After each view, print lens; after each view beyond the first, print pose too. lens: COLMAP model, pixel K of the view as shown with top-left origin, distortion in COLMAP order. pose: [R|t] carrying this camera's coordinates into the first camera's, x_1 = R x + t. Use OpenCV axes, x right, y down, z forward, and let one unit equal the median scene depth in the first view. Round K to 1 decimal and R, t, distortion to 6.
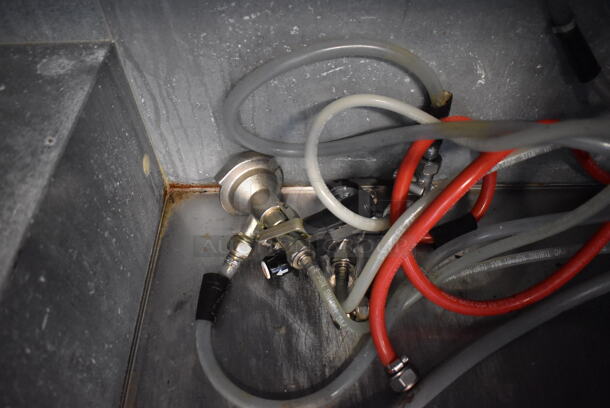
lens RADIAL K [[479.7, 0, 305.5], [0, 479.7, 203.4], [0, 0, 1]] dist [-0.074188, -0.015671]
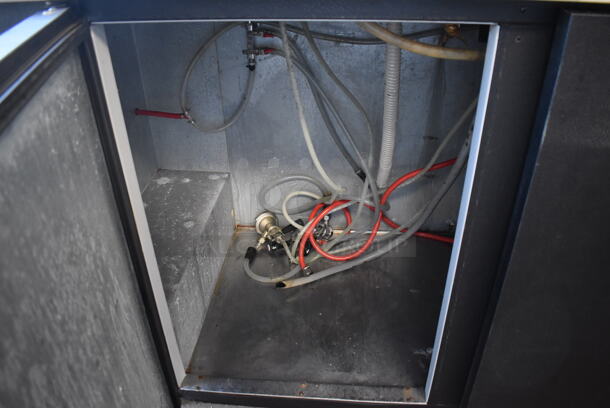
lens RADIAL K [[479.7, 0, 304.8], [0, 479.7, 203.9], [0, 0, 1]] dist [-0.074188, -0.015671]
pose [[0.997596, 0.041655, -0.055375, 0.306658], [-0.057347, 0.944876, -0.322368, 0.870917], [0.038894, 0.324769, 0.944993, -1.983618]]
